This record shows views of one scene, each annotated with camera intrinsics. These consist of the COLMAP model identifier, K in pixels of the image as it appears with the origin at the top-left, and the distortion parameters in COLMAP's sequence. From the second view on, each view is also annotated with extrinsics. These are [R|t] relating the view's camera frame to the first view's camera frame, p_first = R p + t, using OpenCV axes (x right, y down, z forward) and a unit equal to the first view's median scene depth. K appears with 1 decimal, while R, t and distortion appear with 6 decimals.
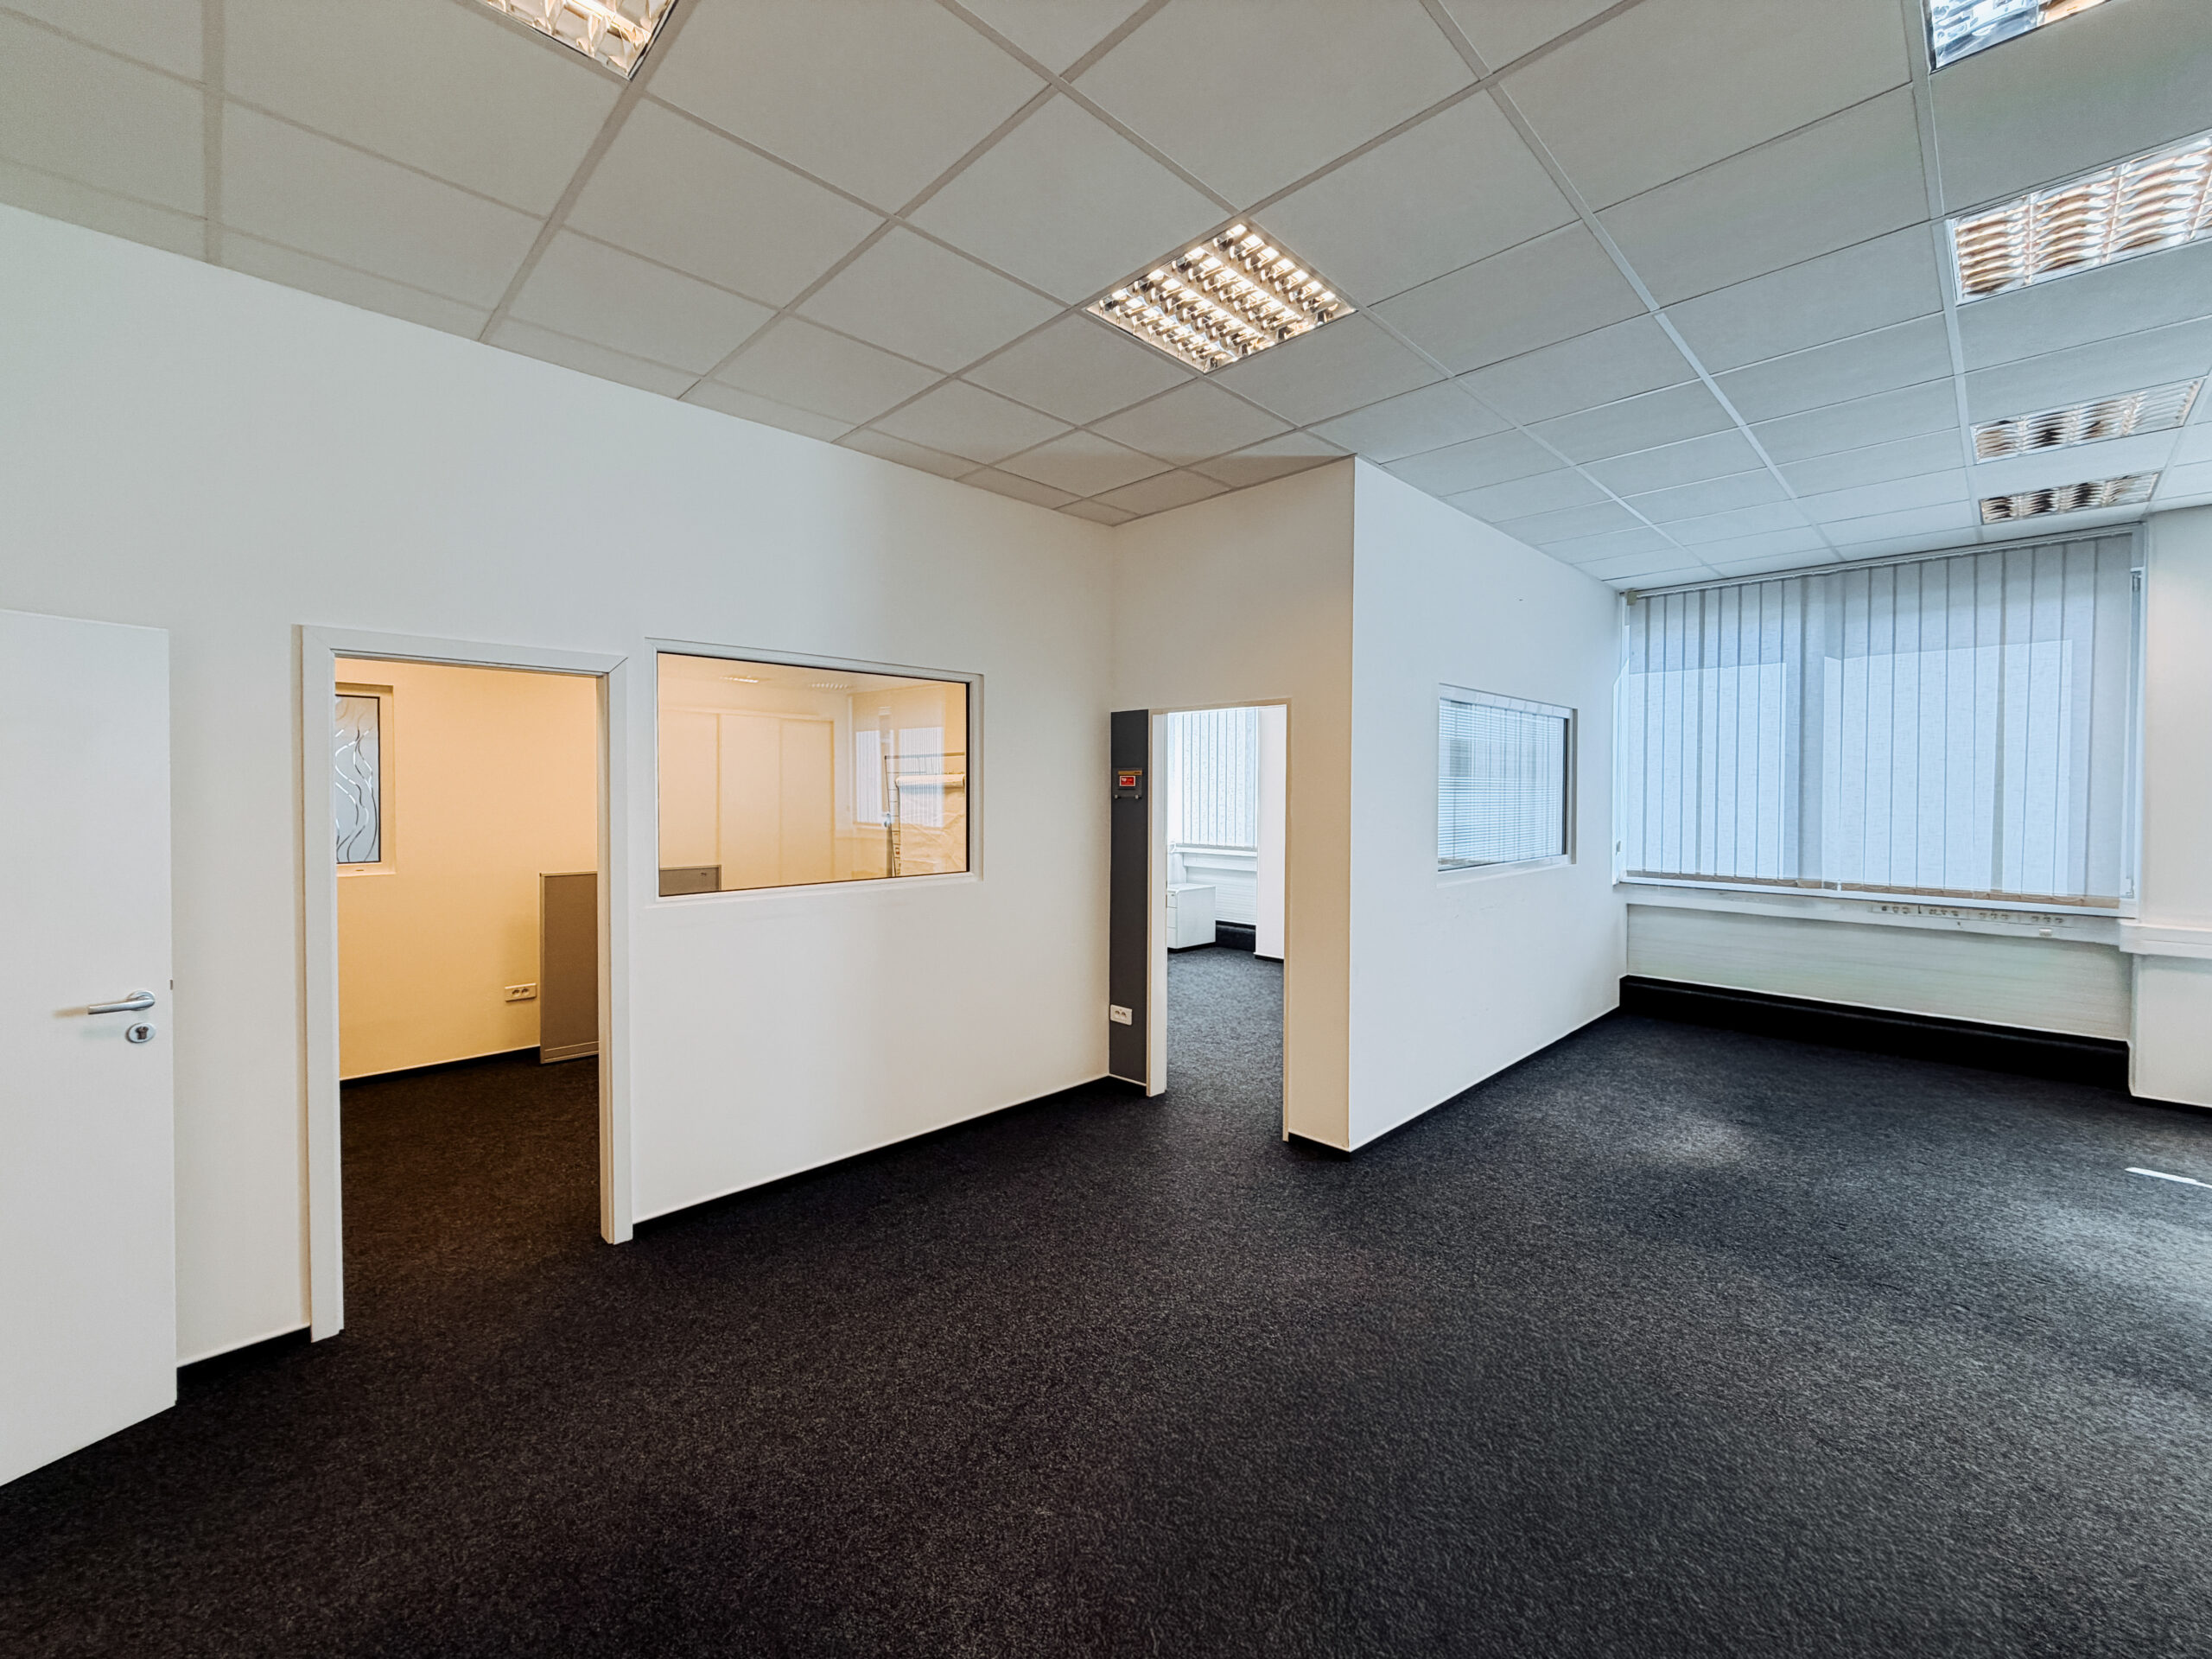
lens RADIAL K [[902.3, 0, 1098.7], [0, 902.3, 821.4], [0, 0, 1]] dist [0.001588, 0.000969]
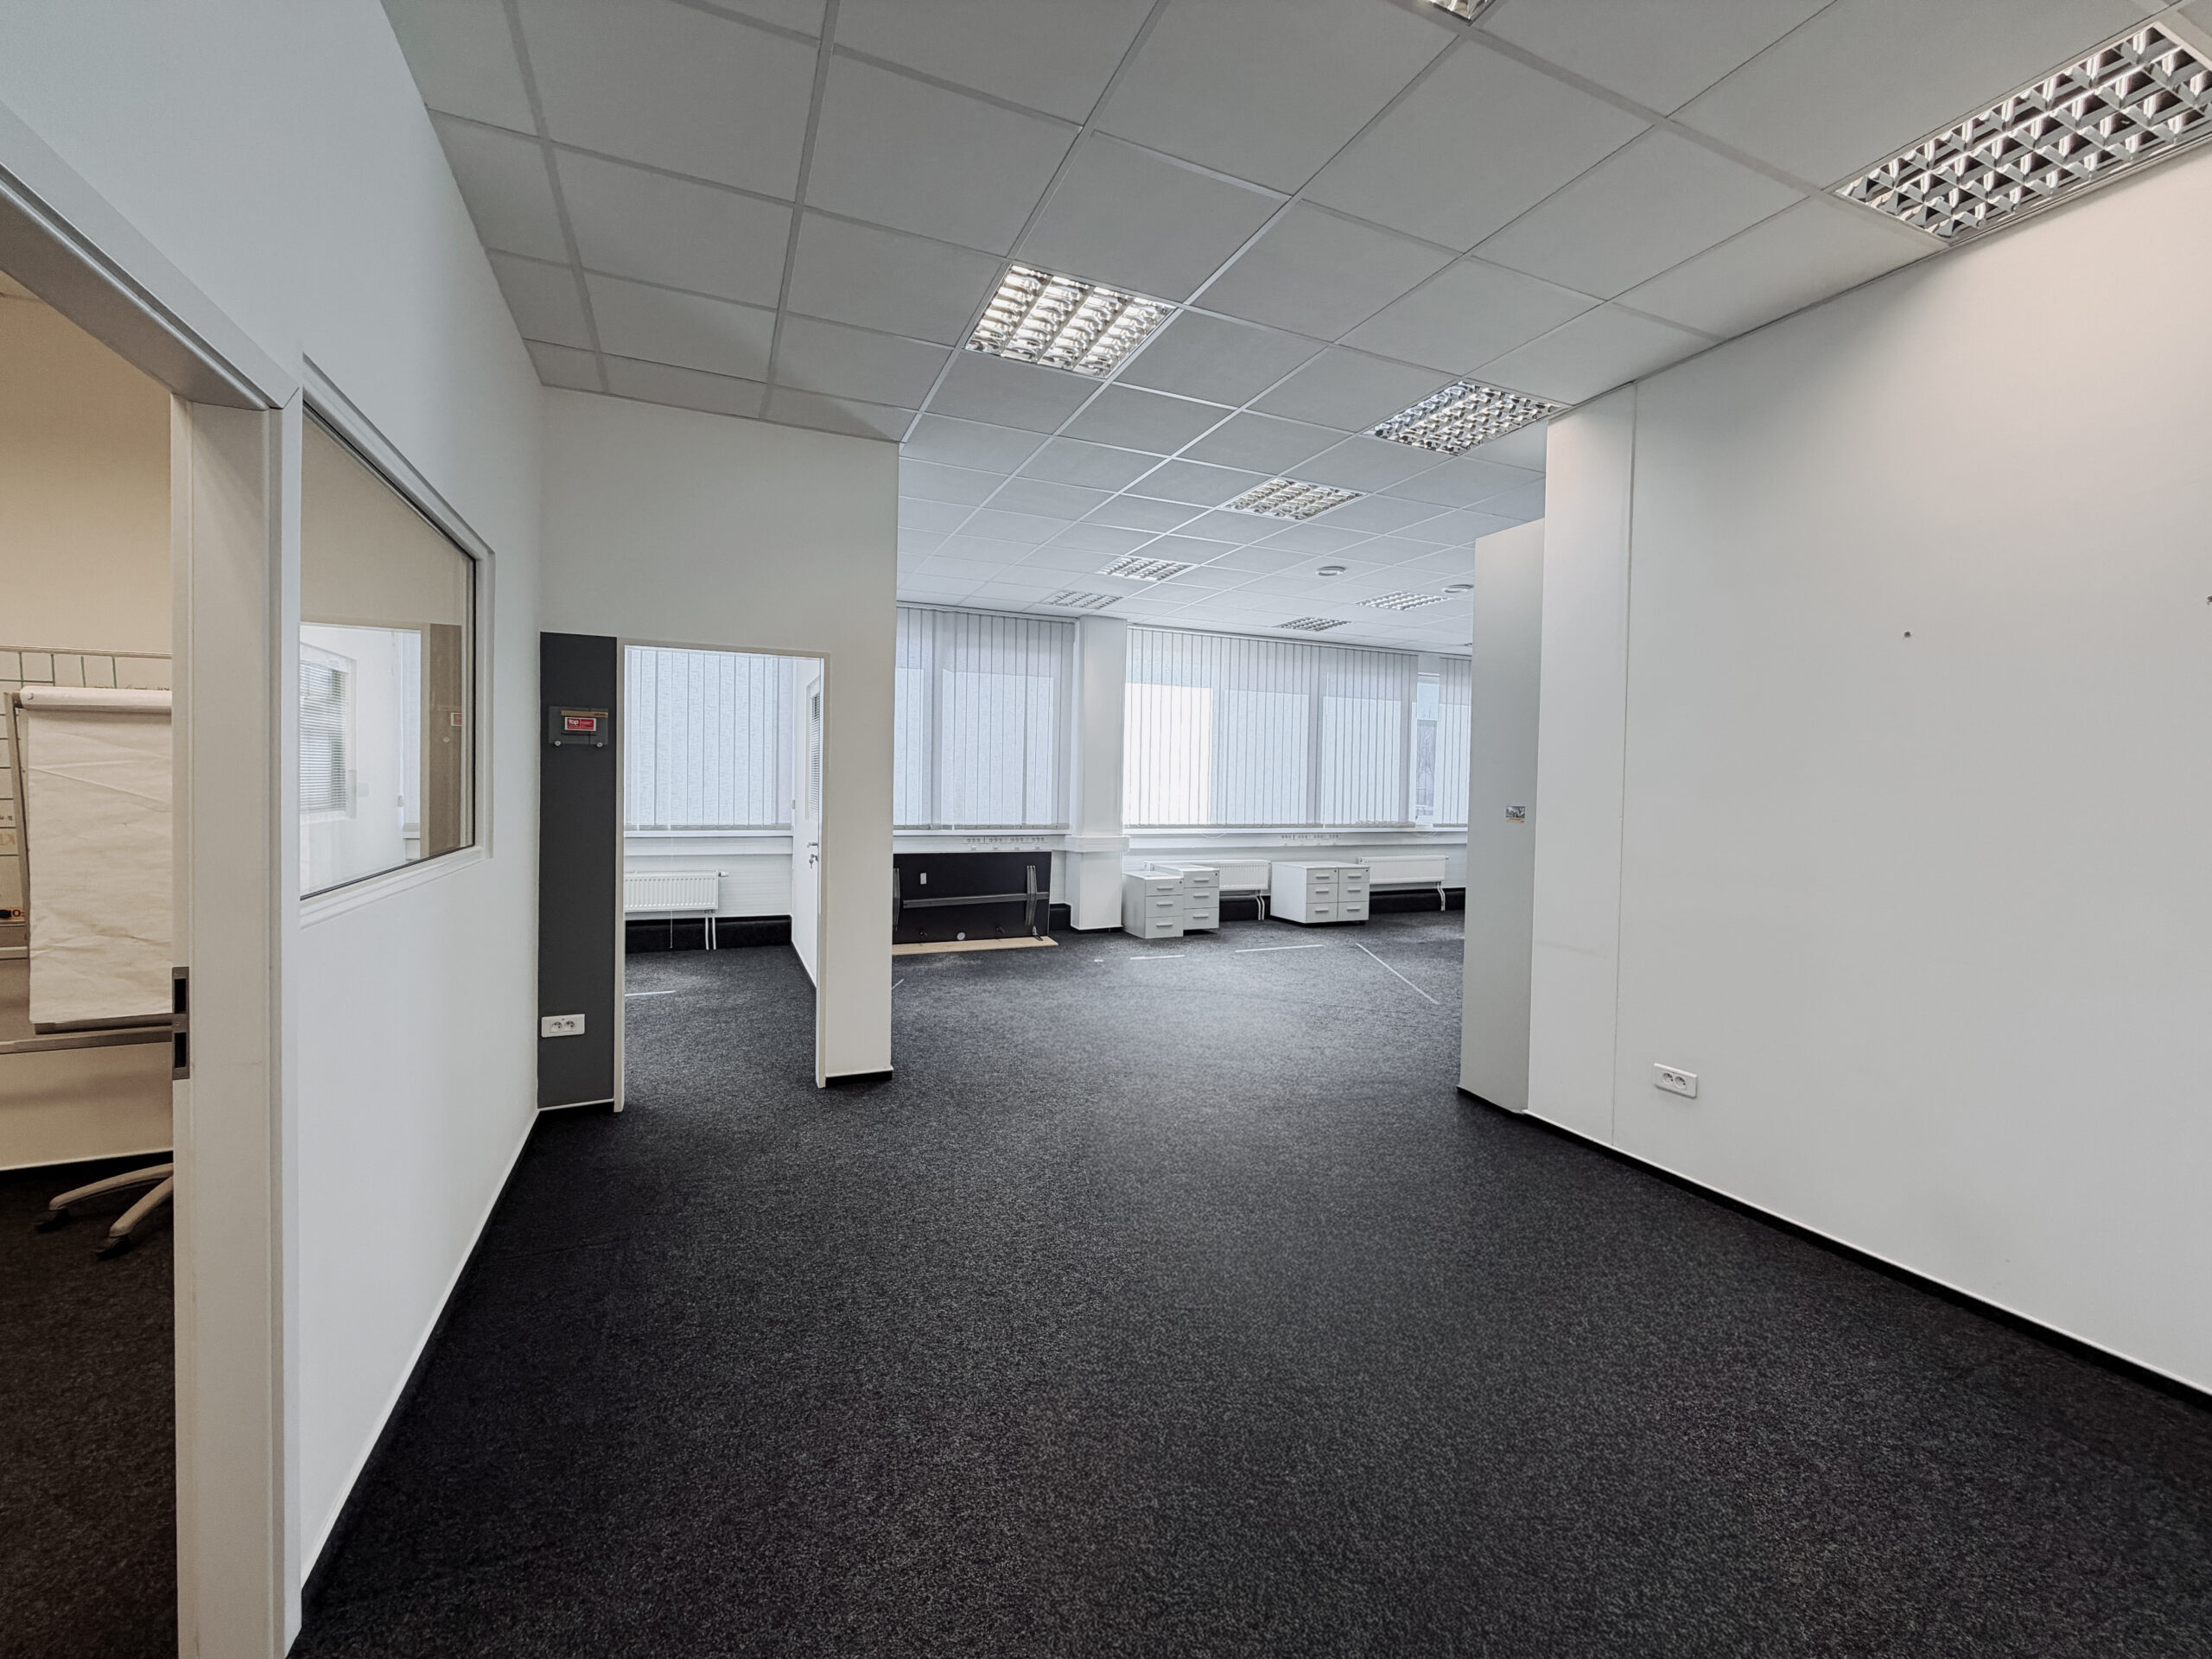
lens RADIAL K [[902.3, 0, 1101.8], [0, 902.3, 837.2], [0, 0, 1]] dist [0.001588, 0.000969]
pose [[0.349071, -0.053017, 0.935595, -0.527379], [0.011678, 0.998567, 0.052228, 0.016232], [-0.937024, -0.007306, 0.349189, 0.289996]]
